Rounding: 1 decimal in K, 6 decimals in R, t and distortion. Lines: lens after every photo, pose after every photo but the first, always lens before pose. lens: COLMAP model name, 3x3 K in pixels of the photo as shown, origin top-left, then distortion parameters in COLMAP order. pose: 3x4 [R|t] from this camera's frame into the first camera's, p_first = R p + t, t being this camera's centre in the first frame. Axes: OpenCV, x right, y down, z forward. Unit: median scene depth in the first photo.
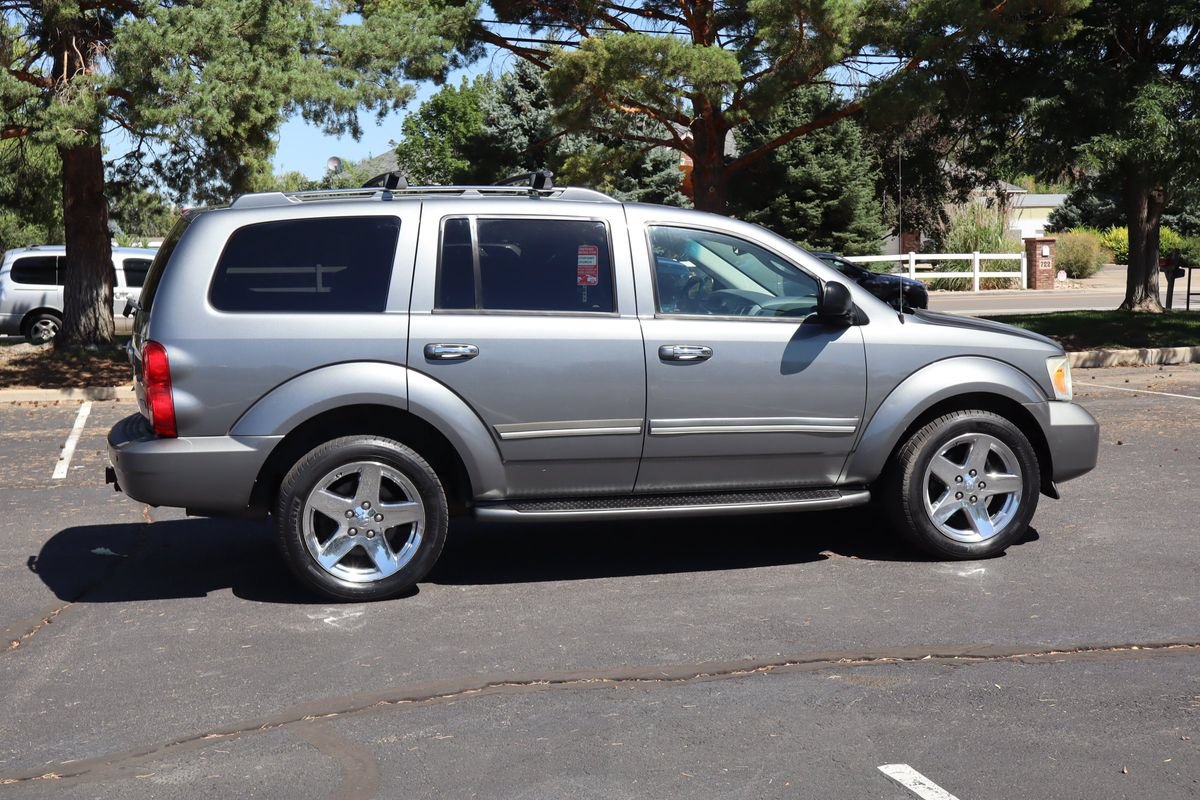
lens RADIAL K [[1561.2, 0, 591.9], [0, 1561.2, 430.4], [0, 0, 1]] dist [-0.000929, 0.000000]
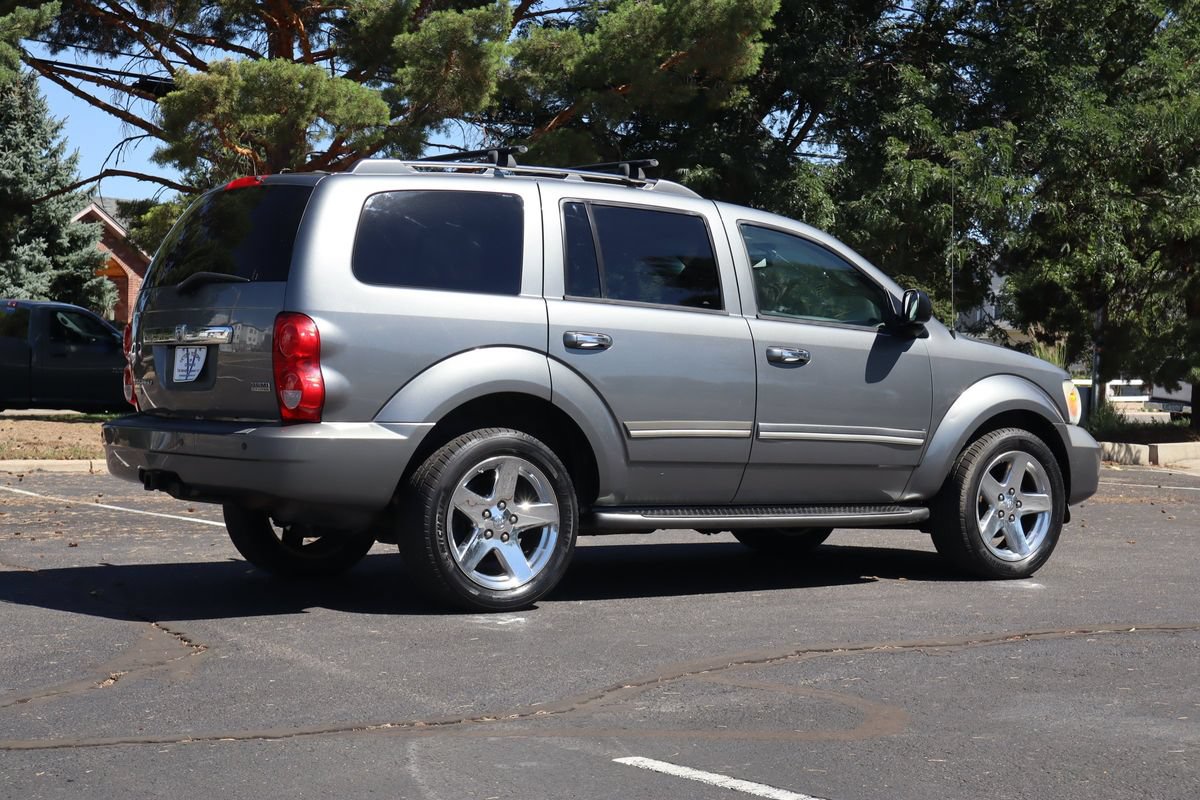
lens RADIAL K [[2025.9, 0, 590.9], [0, 2025.9, 391.5], [0, 0, 1]] dist [-0.015976, 0.000000]
pose [[0.931314, 0.028287, 0.363117, -0.505168], [0.012292, 0.993970, -0.108958, 0.106968], [-0.364010, 0.105938, 0.925351, -0.109589]]
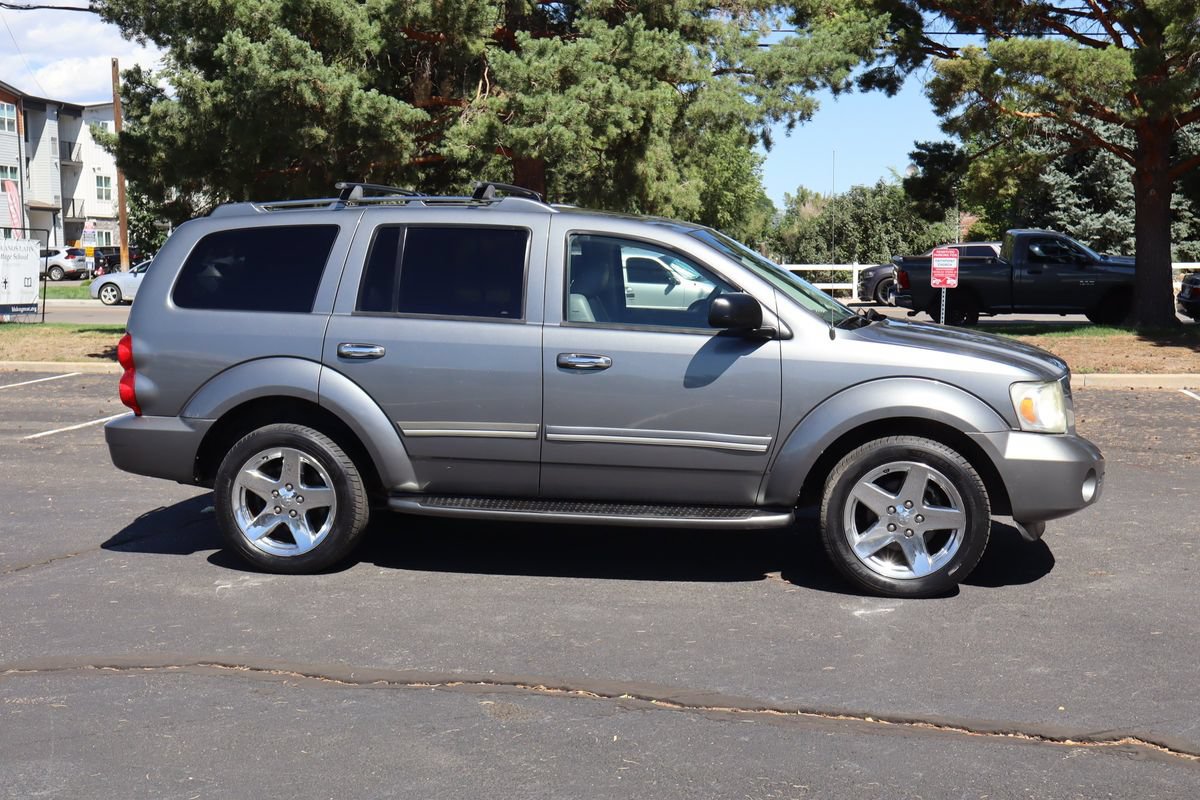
lens RADIAL K [[1395.7, 0, 600.8], [0, 1395.7, 407.4], [0, 0, 1]] dist [-0.005957, 0.000000]
pose [[0.905638, 0.055703, -0.420378, 0.449449], [-0.056007, 0.998363, 0.011631, -0.031039], [0.420337, 0.013011, 0.907275, 0.187191]]
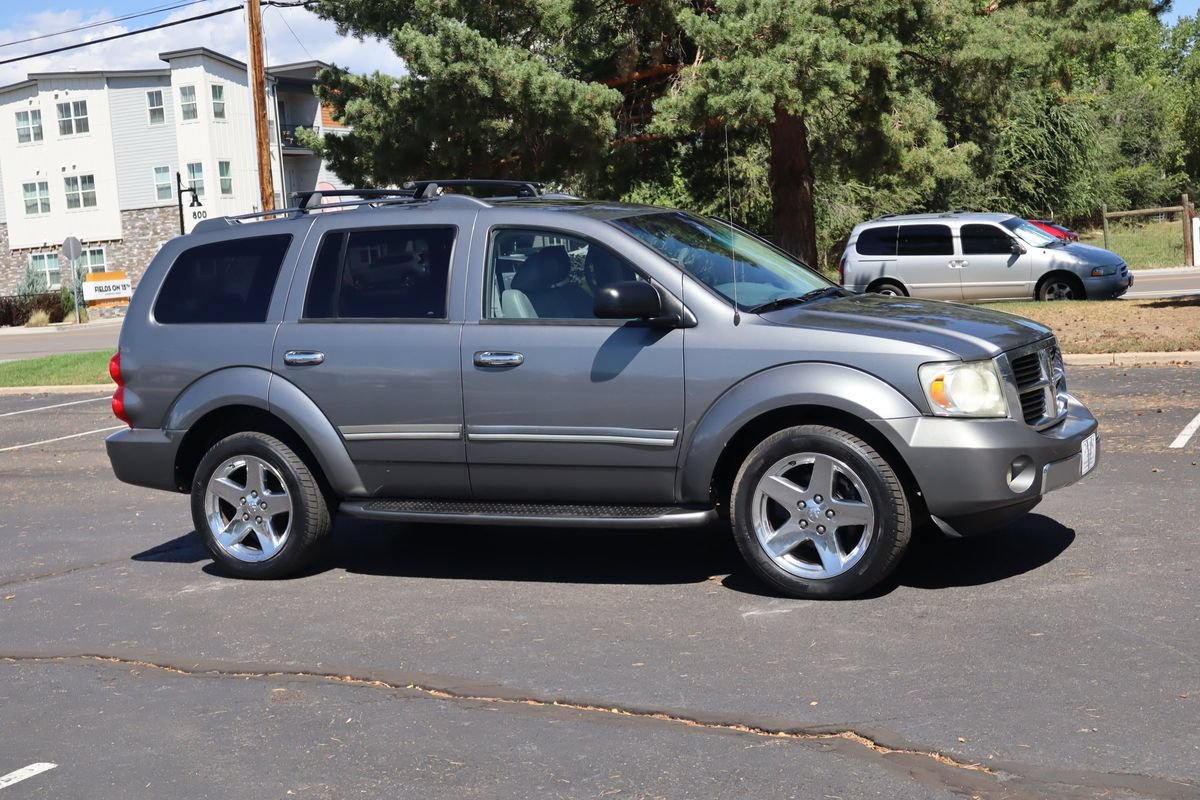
lens RADIAL K [[1649.2, 0, 602.1], [0, 1649.2, 411.0], [0, 0, 1]] dist [0.013387, 0.000000]
pose [[0.750028, 0.025616, -0.660910, 0.798005], [-0.019283, 0.999672, 0.016864, -0.035625], [0.661125, 0.000096, 0.750276, 0.260560]]
